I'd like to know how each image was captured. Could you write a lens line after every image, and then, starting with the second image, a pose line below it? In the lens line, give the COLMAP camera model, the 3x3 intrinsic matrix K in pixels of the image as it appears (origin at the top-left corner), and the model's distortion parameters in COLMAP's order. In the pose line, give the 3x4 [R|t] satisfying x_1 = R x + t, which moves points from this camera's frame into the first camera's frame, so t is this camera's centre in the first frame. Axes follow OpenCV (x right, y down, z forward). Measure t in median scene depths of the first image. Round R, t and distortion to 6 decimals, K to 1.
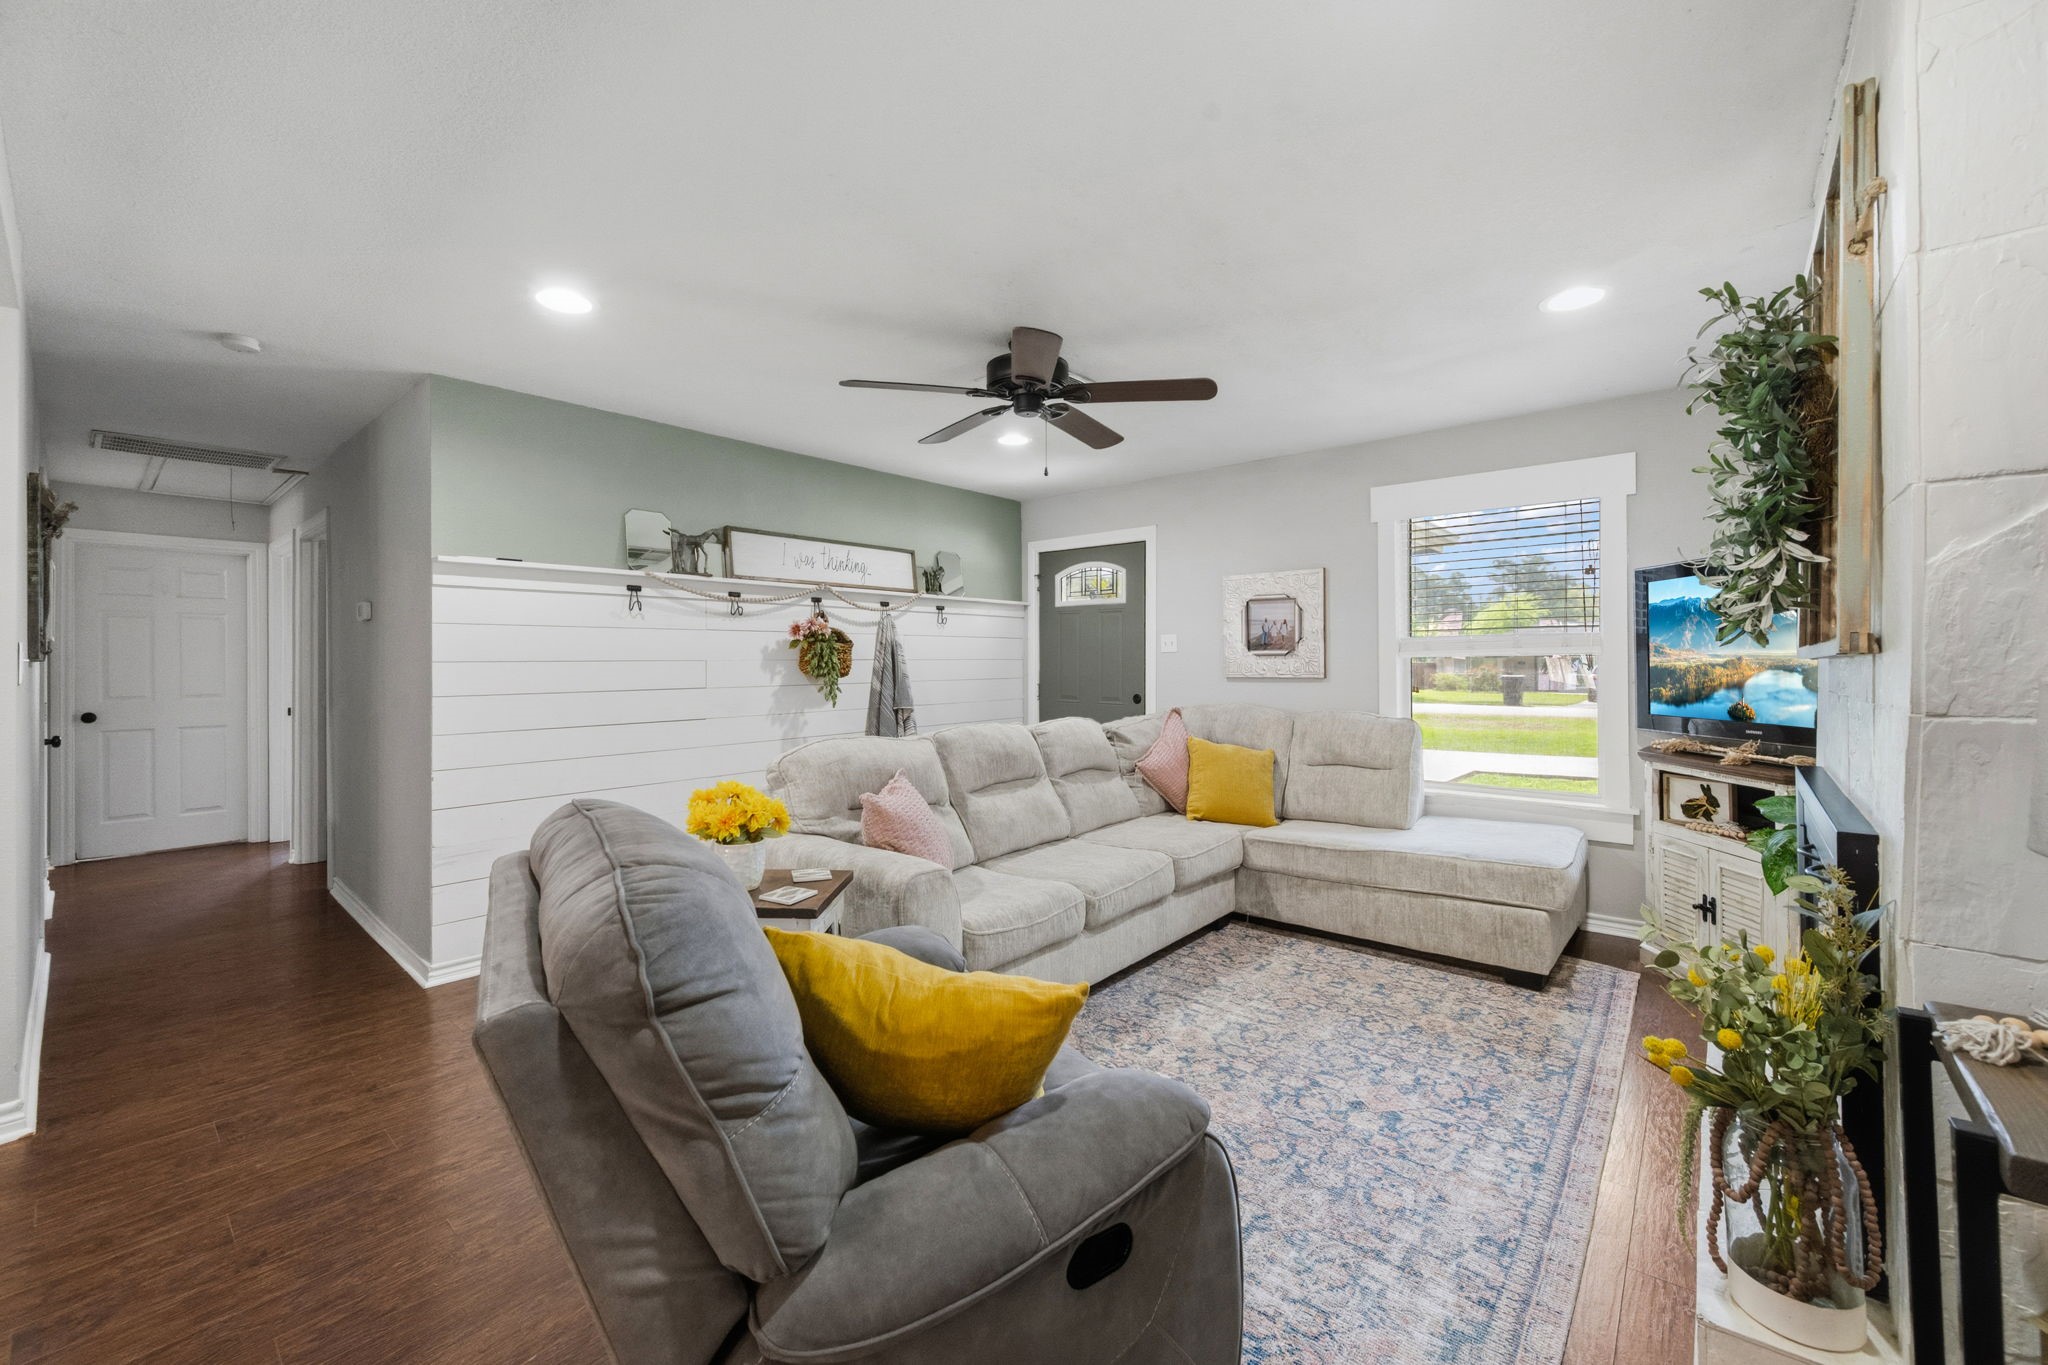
lens RADIAL K [[814.8, 0, 1038.1], [0, 814.8, 643.1], [0, 0, 1]] dist [-0.000275, -0.000196]
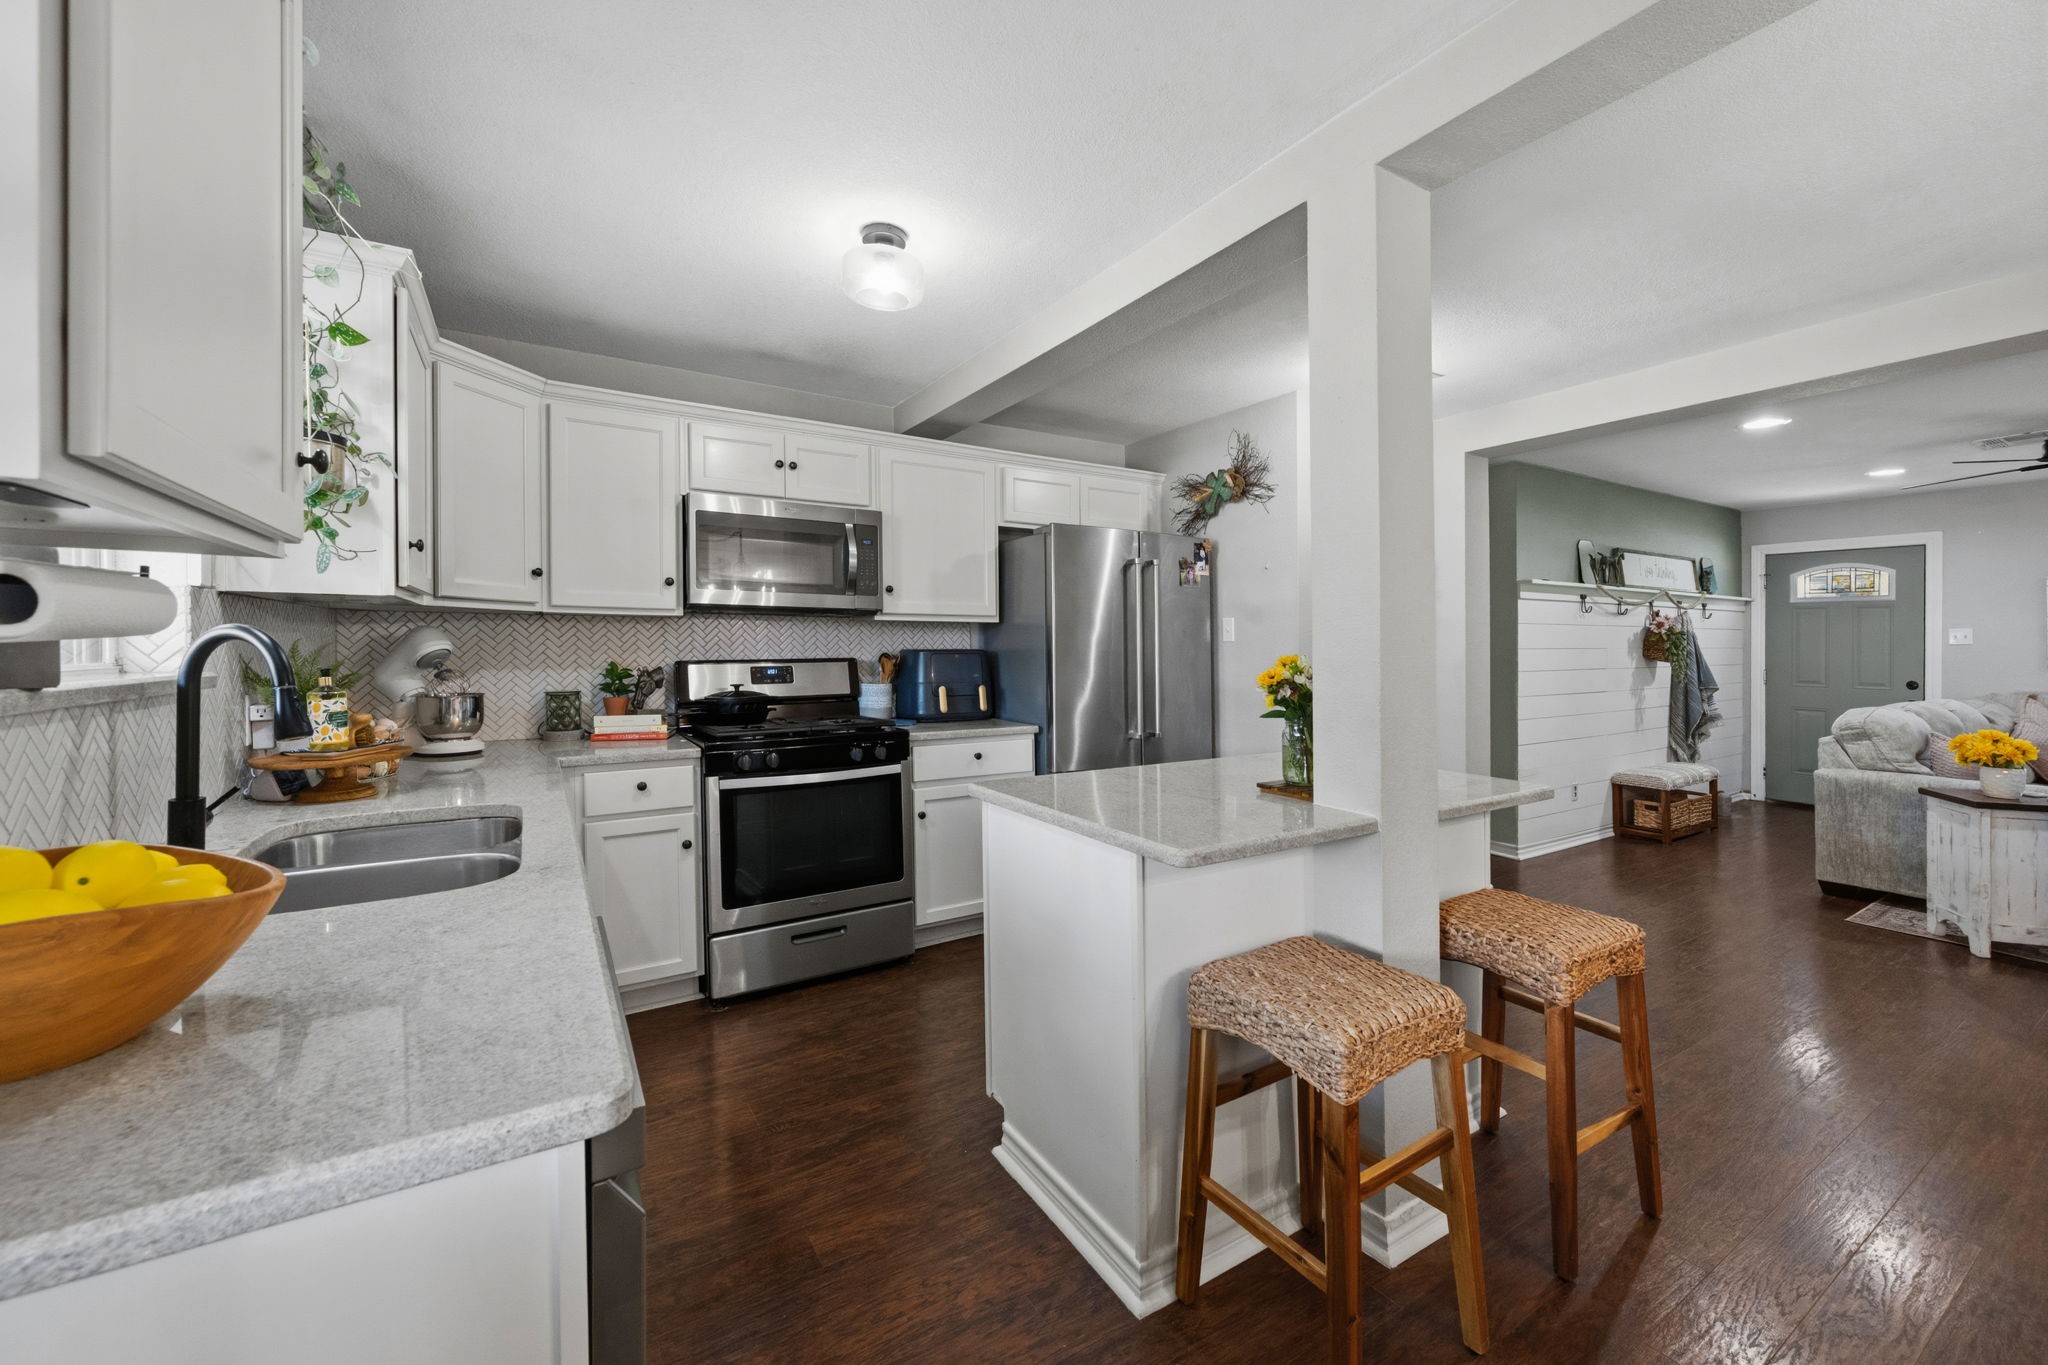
lens RADIAL K [[814.8, 0, 1038.1], [0, 814.8, 643.1], [0, 0, 1]] dist [-0.000275, -0.000196]
pose [[0.952658, 0.009858, -0.303883, -0.848008], [-0.002634, 0.999704, 0.024173, -0.017087], [0.304032, -0.022228, 0.952403, -0.542706]]
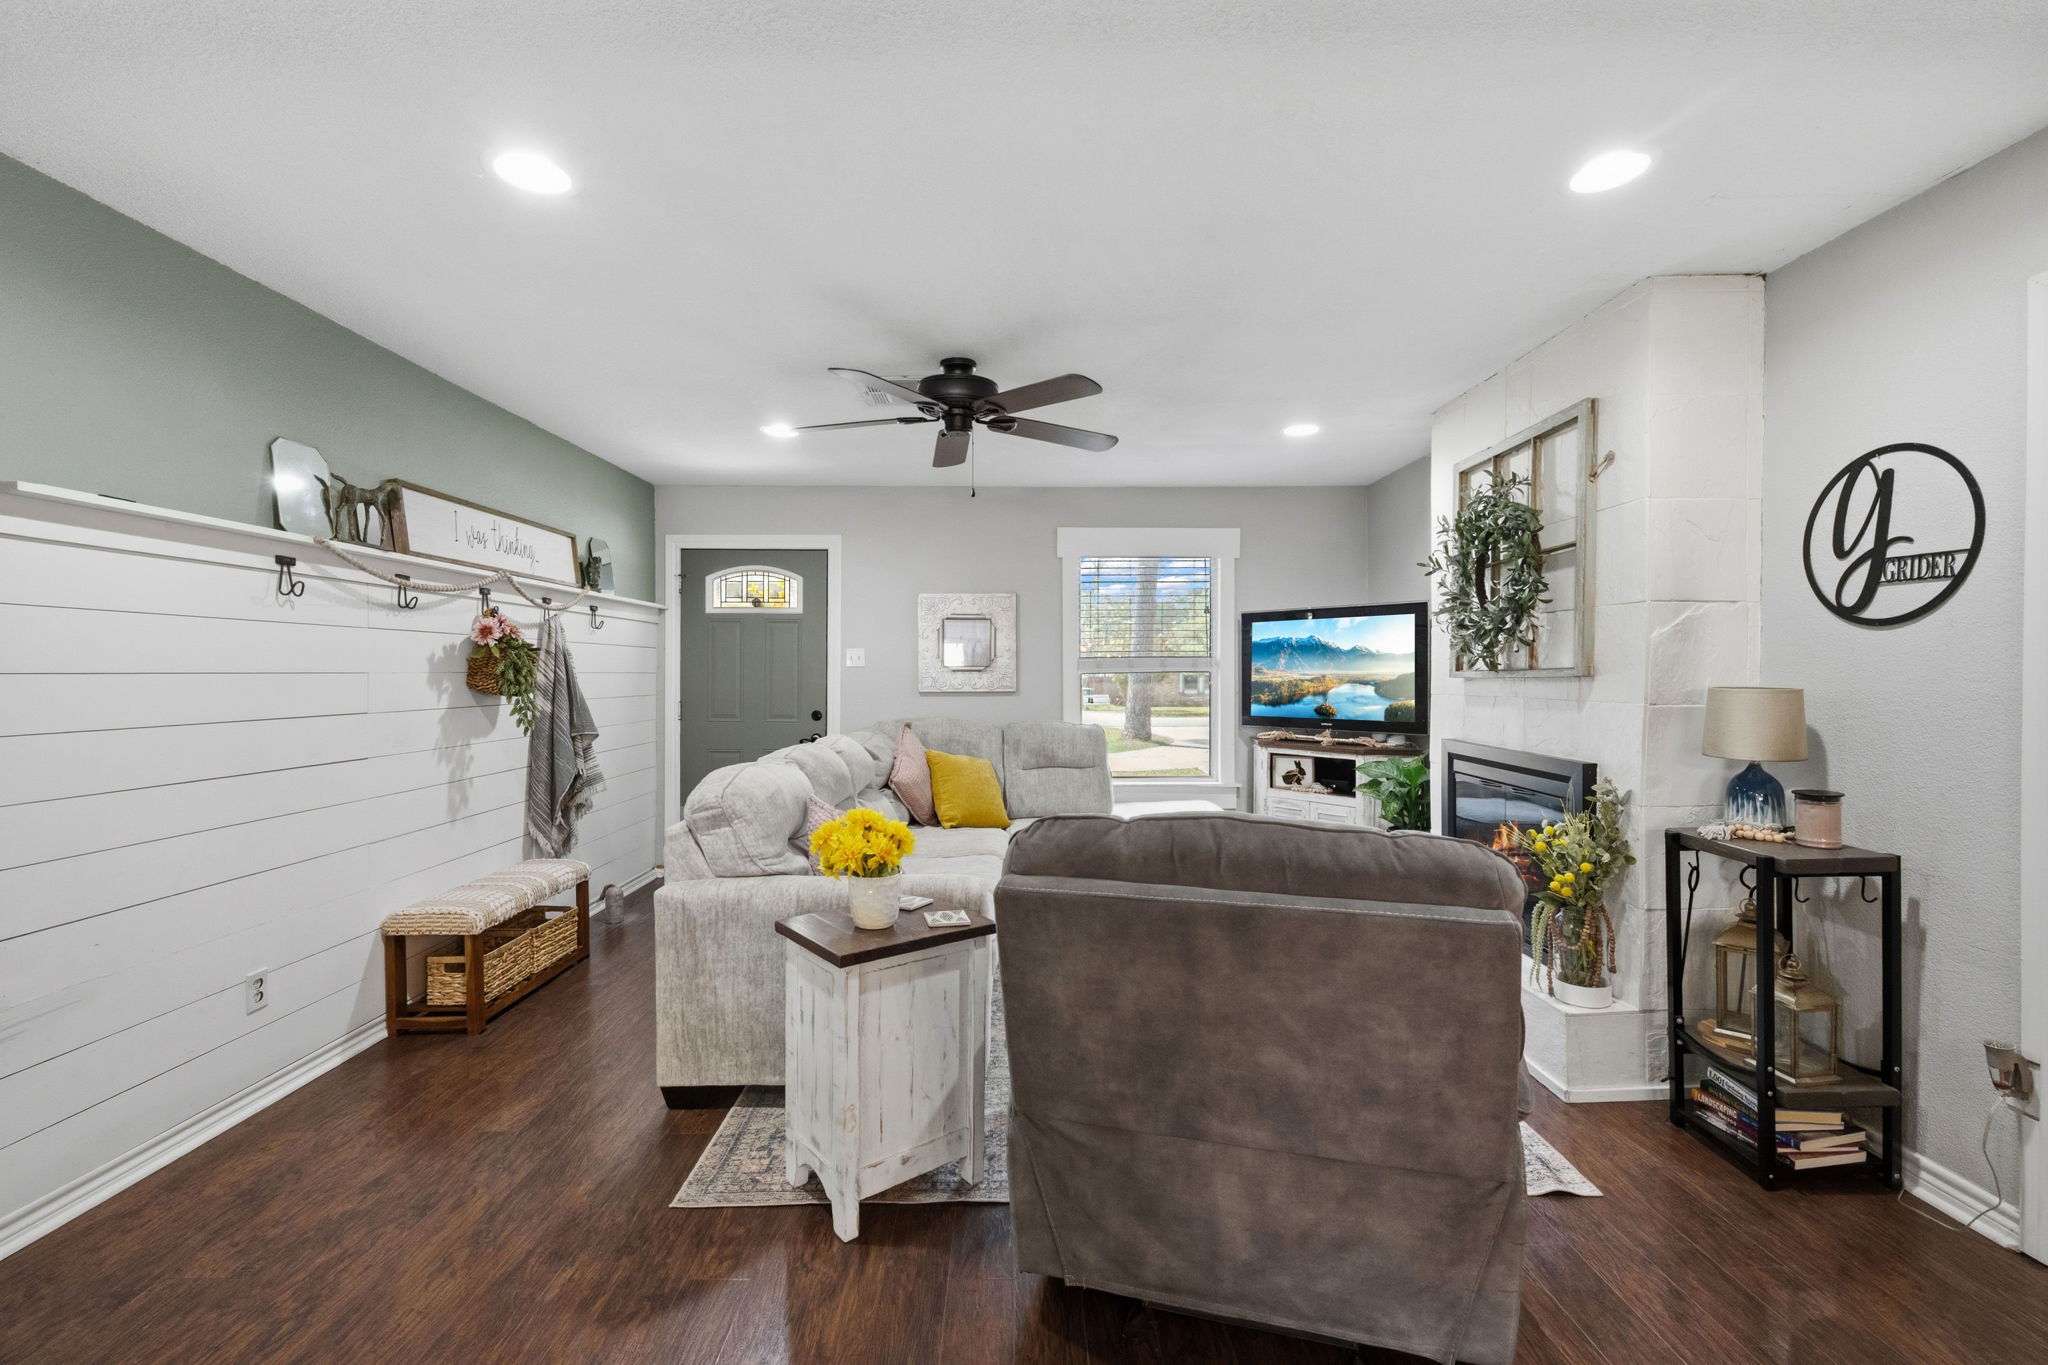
lens RADIAL K [[883.4, 0, 1034.2], [0, 883.4, 663.7], [0, 0, 1]] dist [0.000729, -0.000210]
pose [[0.753349, 0.012938, 0.657493, -0.448710], [-0.019495, 0.999806, 0.002663, 0.000582], [-0.657332, -0.014824, 0.753456, 0.071470]]
